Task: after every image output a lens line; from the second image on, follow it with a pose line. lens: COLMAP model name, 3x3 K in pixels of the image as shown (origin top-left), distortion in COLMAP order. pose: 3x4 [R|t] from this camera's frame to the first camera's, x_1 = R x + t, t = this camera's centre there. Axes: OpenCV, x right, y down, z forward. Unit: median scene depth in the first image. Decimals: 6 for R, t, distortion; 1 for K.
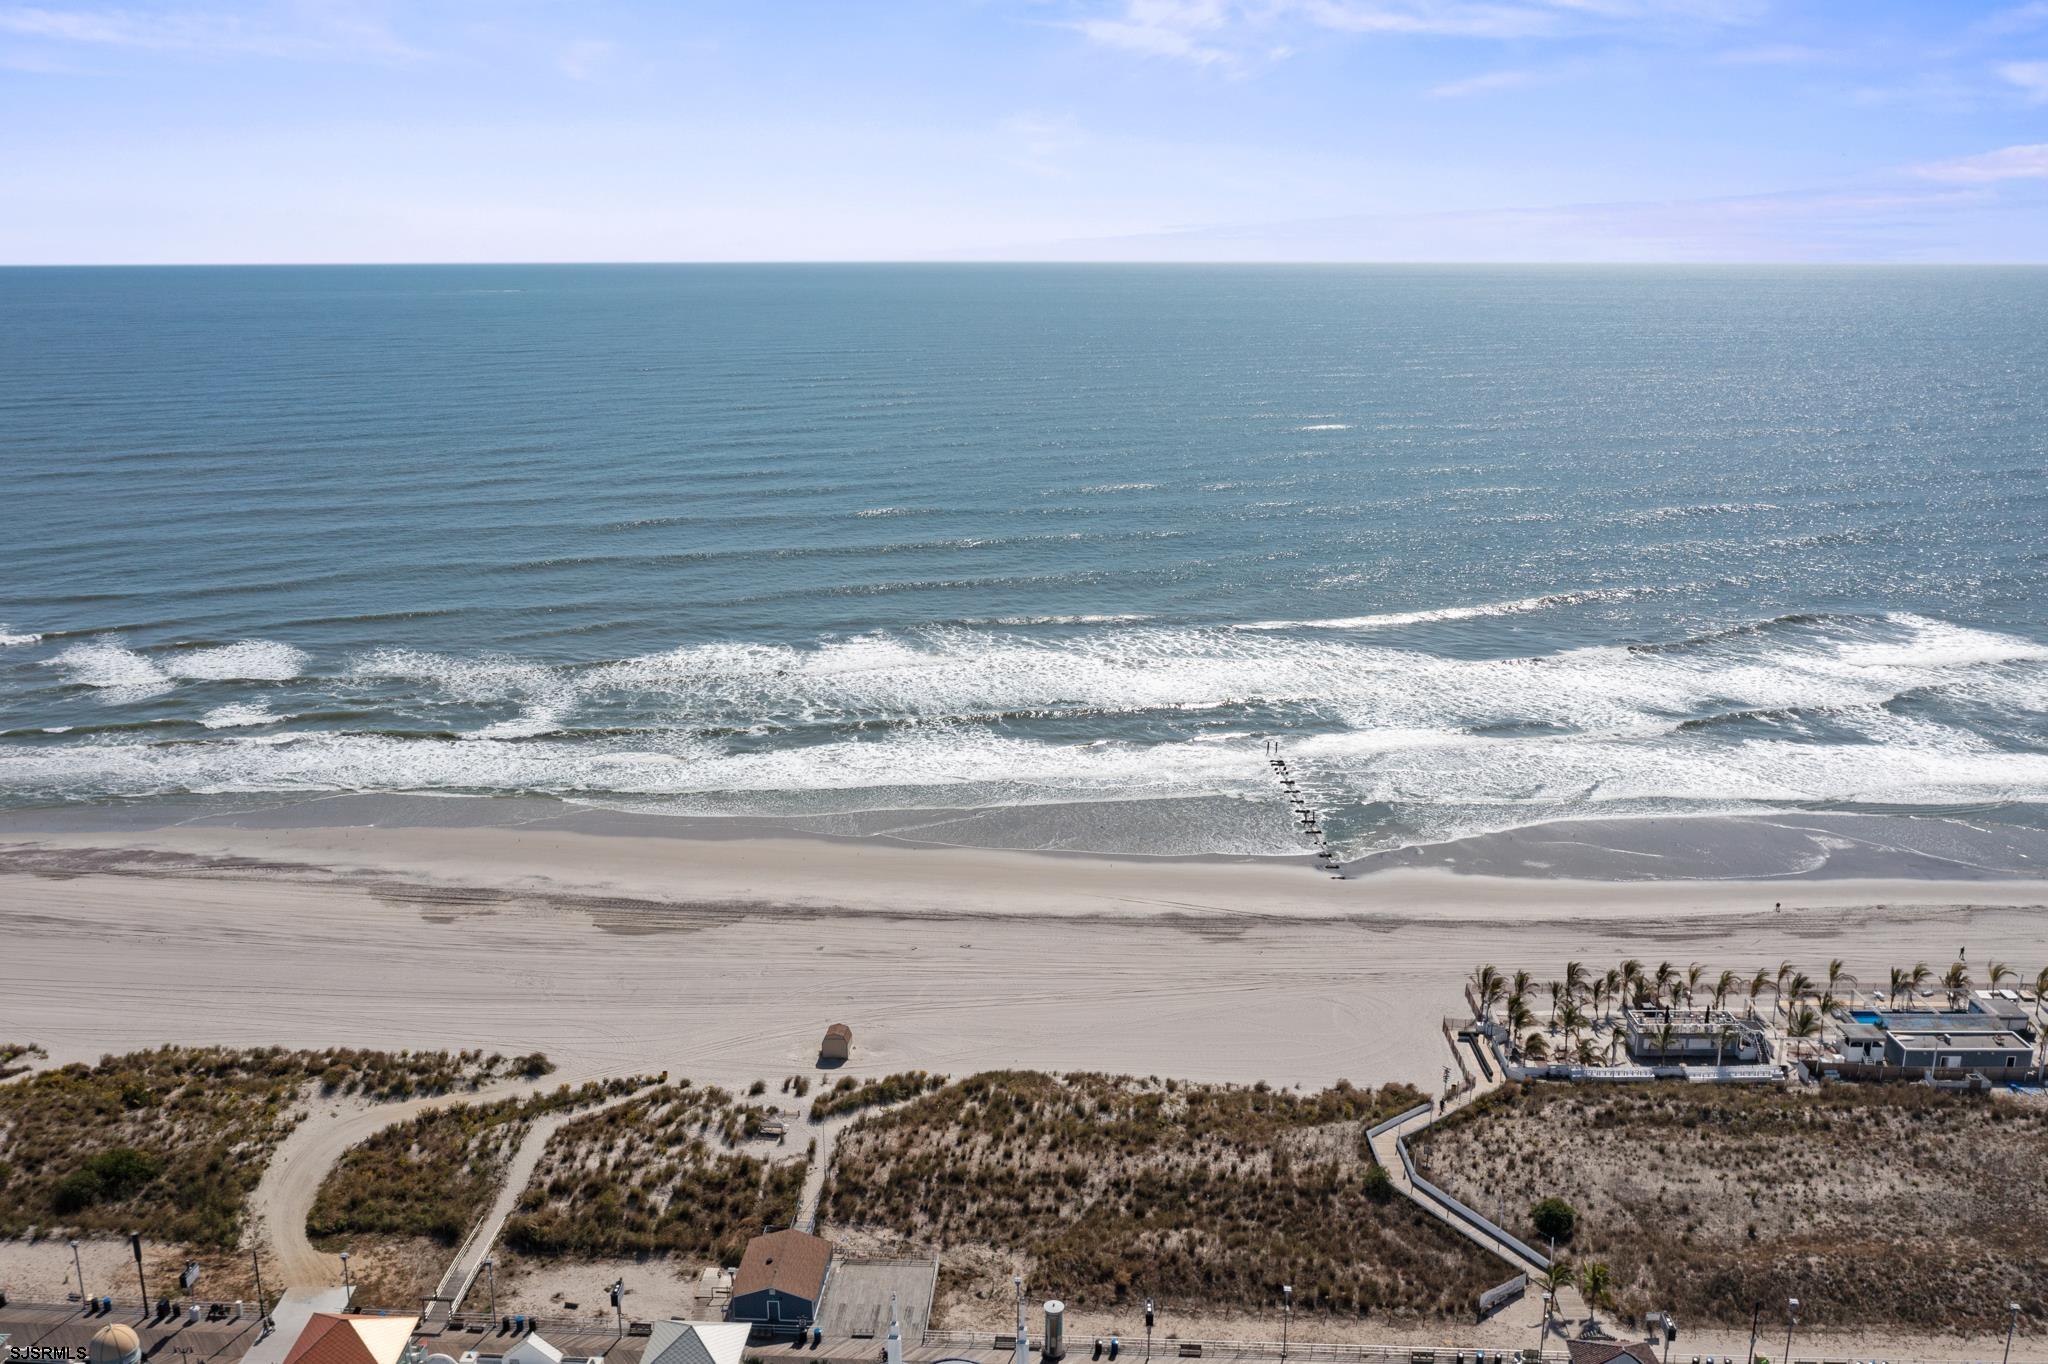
lens RADIAL K [[1673.8, 0, 1024.0], [0, 1673.8, 682.0], [0, 0, 1]] dist [-0.020394, 0.000196]
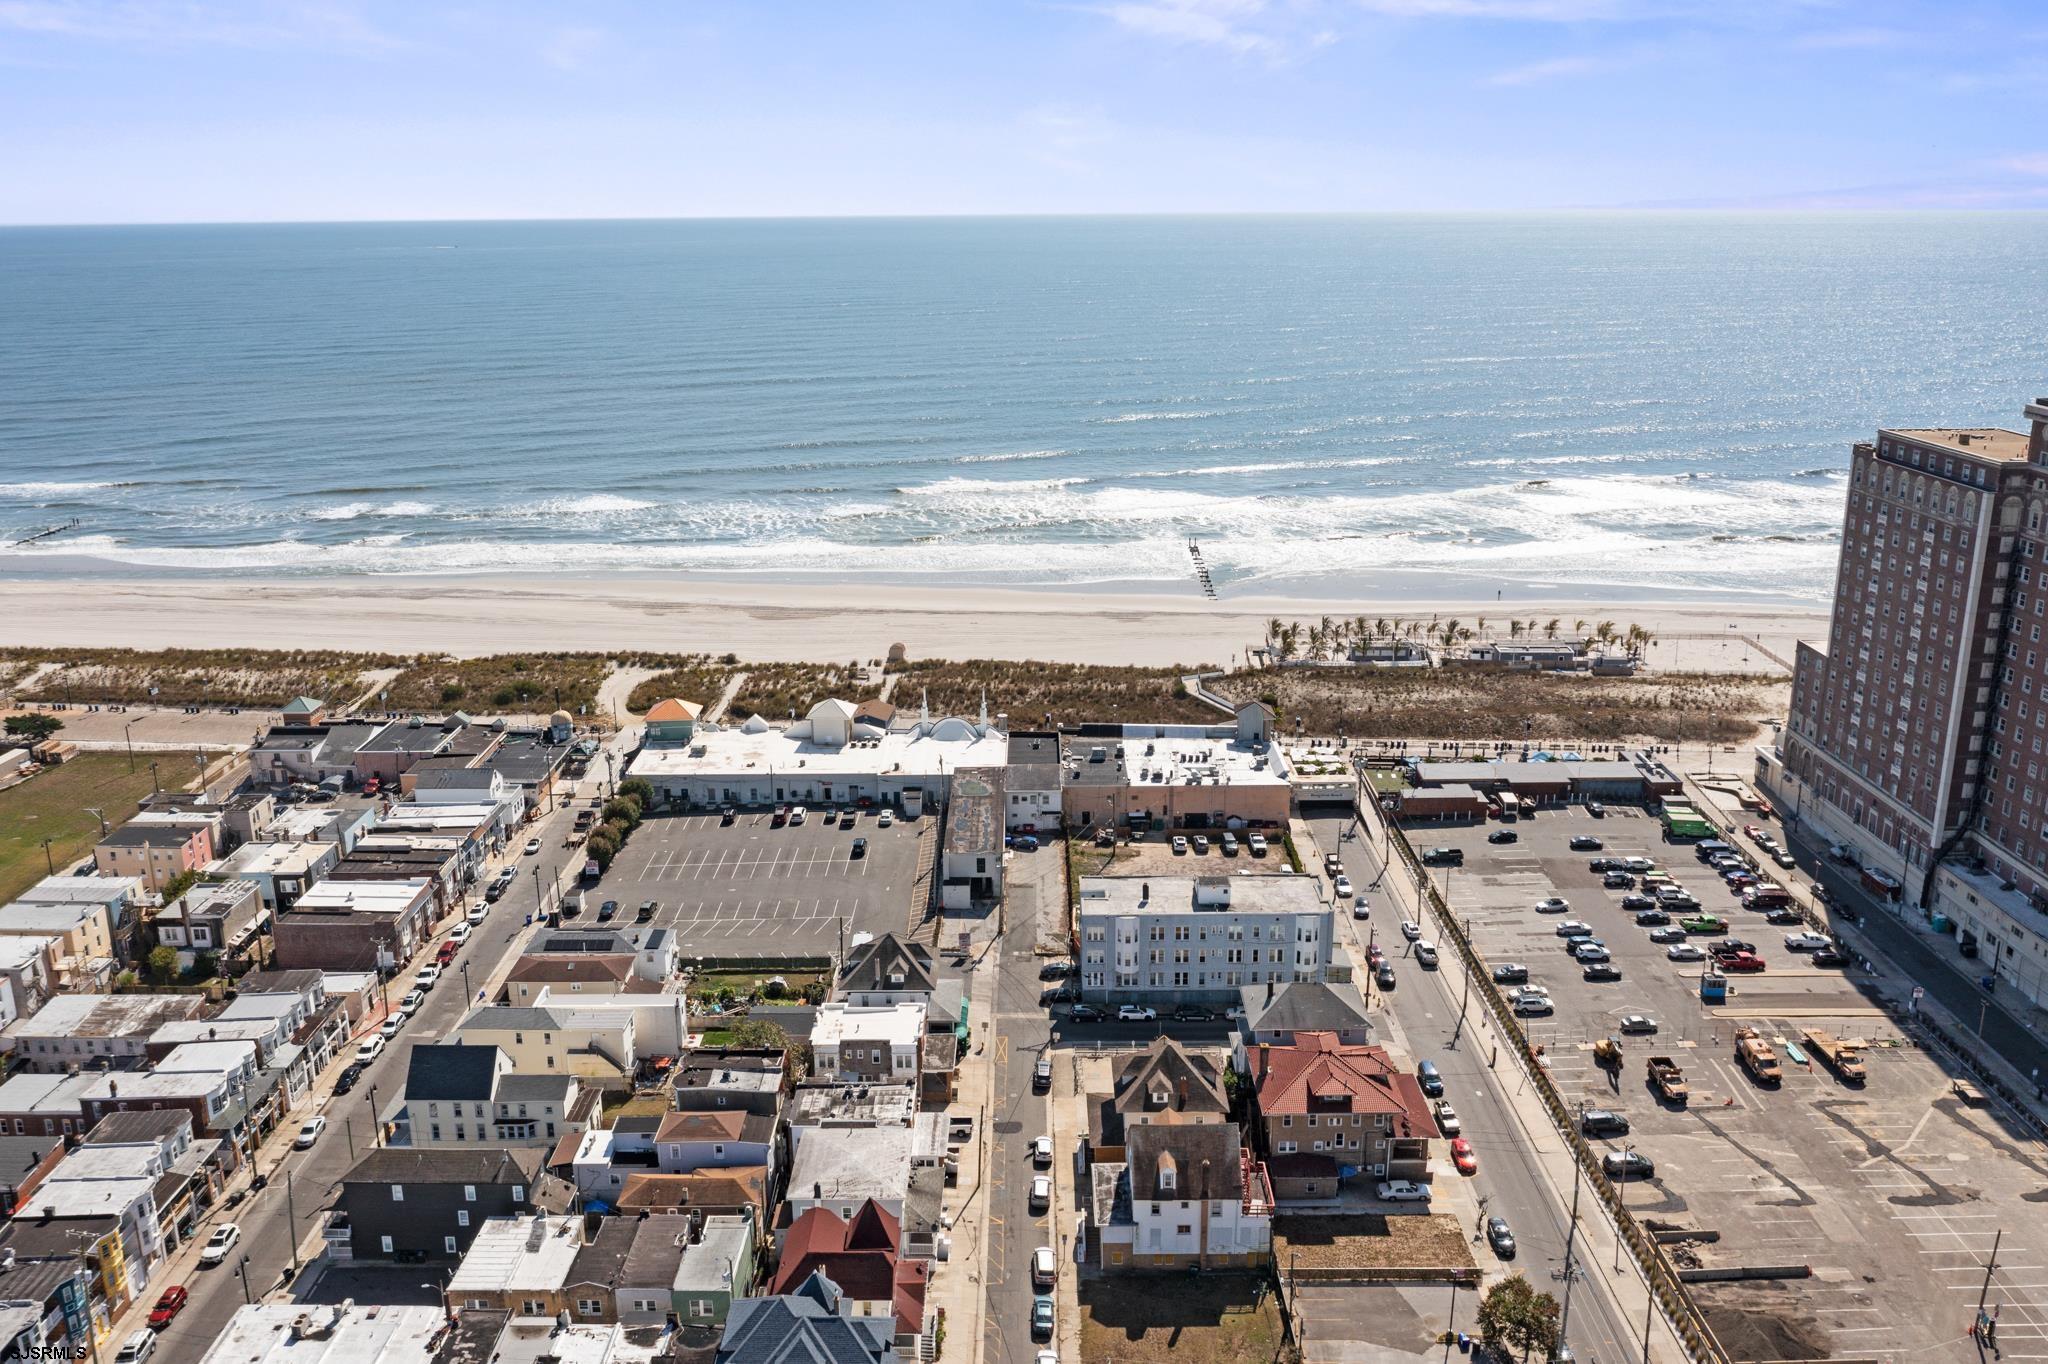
lens RADIAL K [[1614.6, 0, 1024.0], [0, 1614.6, 682.0], [0, 0, 1]] dist [-0.029478, 0.013401]
pose [[0.999665, -0.000051, -0.025888, 0.077050], [0.000559, 0.999808, 0.019605, 0.240203], [0.025882, -0.019613, 0.999473, -0.807606]]
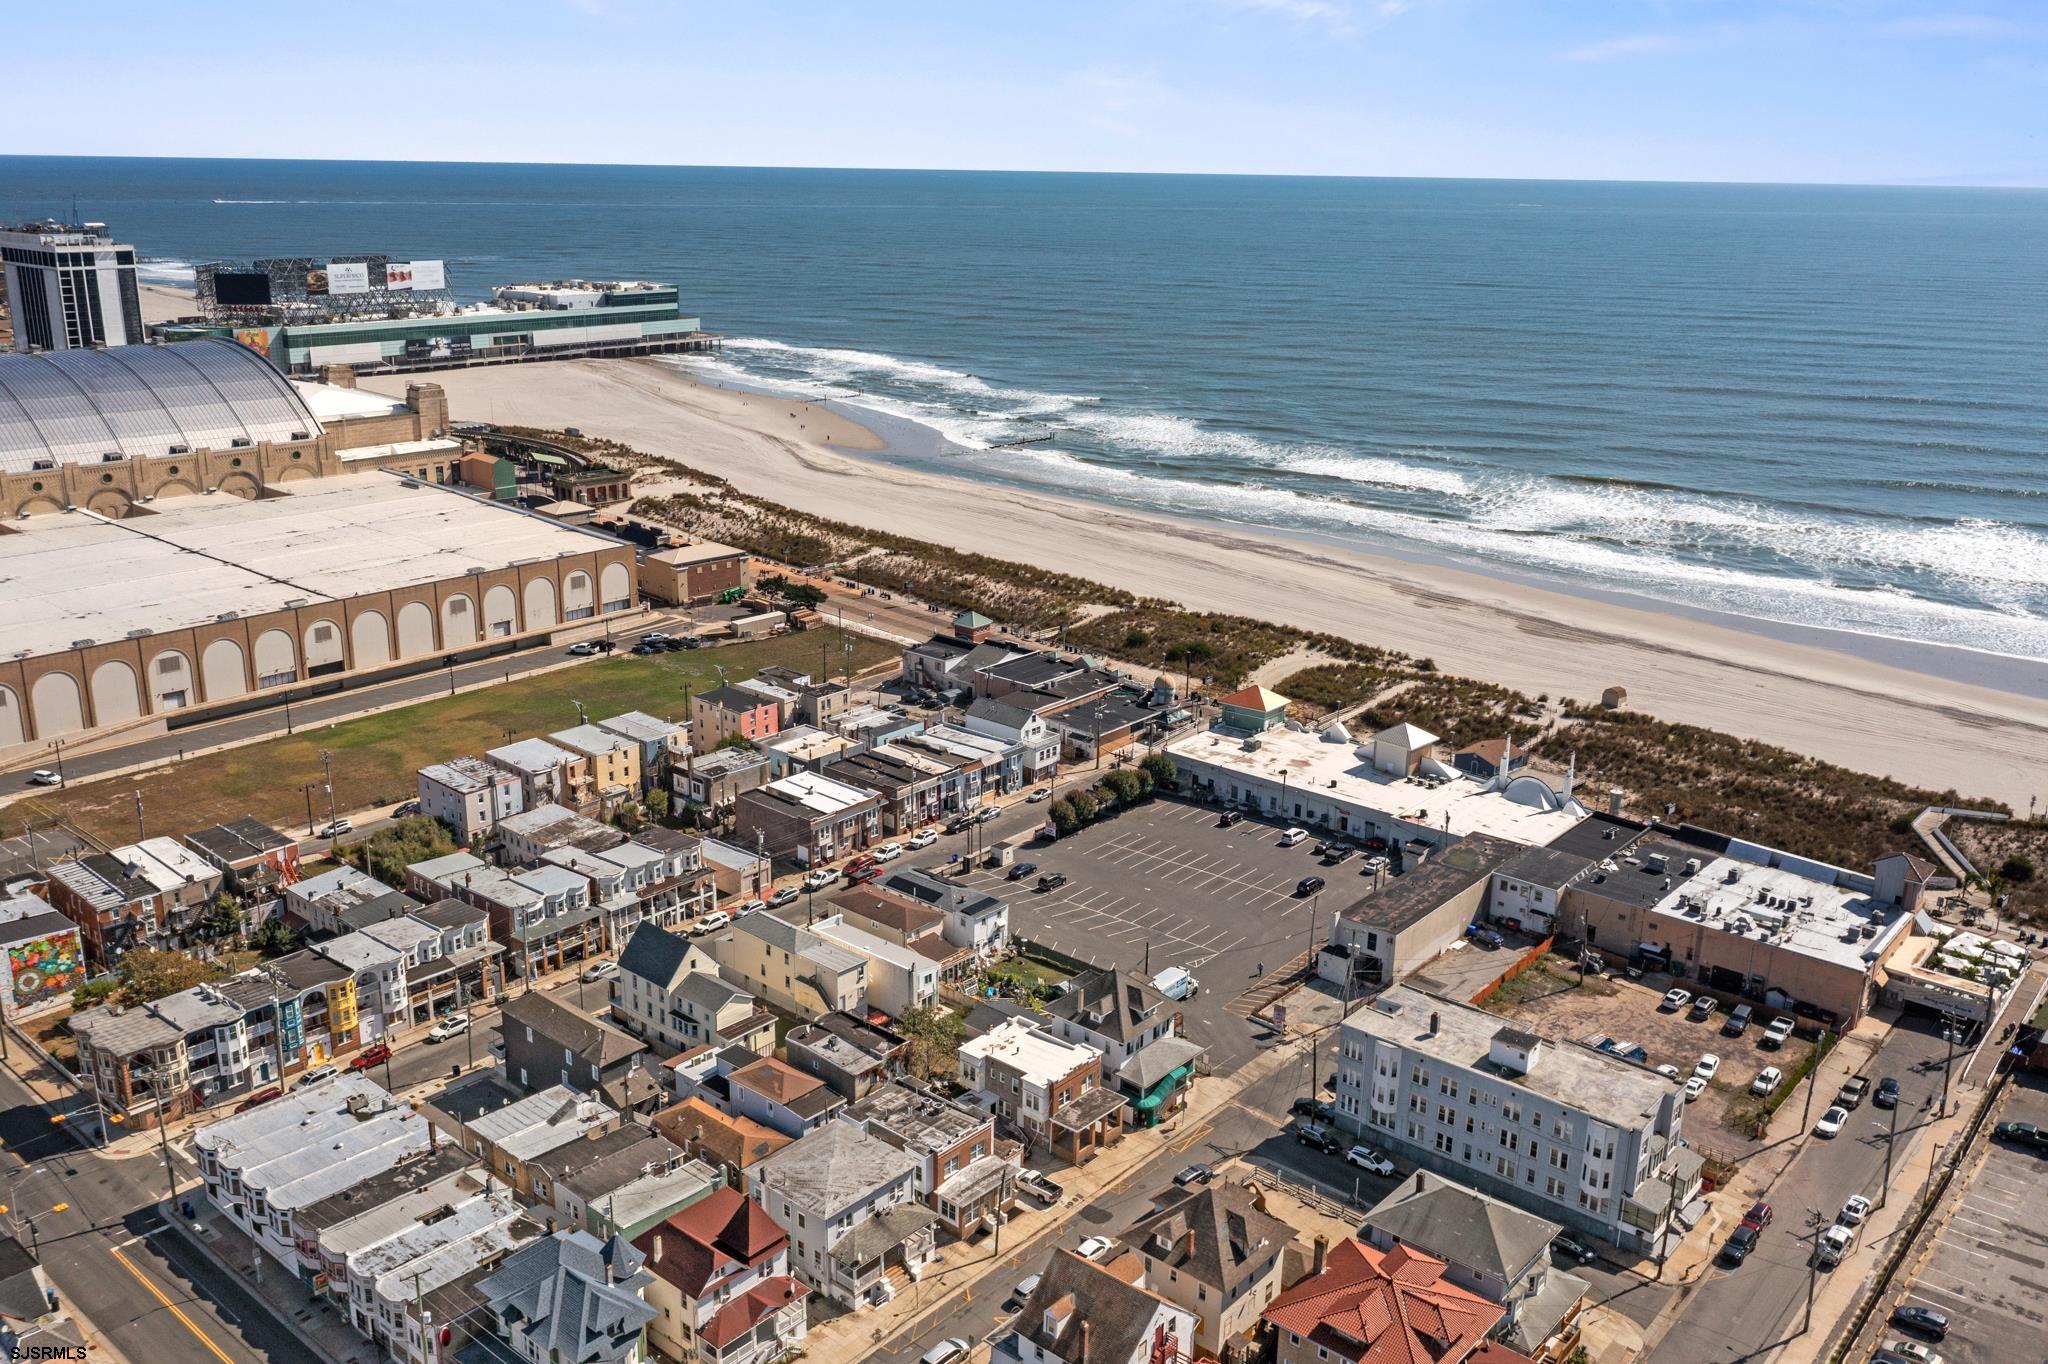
lens RADIAL K [[1706.3, 0, 1024.0], [0, 1706.3, 682.0], [0, 0, 1]] dist [-0.018511, 0.001215]
pose [[0.742668, 0.205250, -0.637429, 0.523676], [-0.187340, 0.977544, 0.096497, 0.174096], [0.642921, 0.047751, 0.764442, -0.571463]]
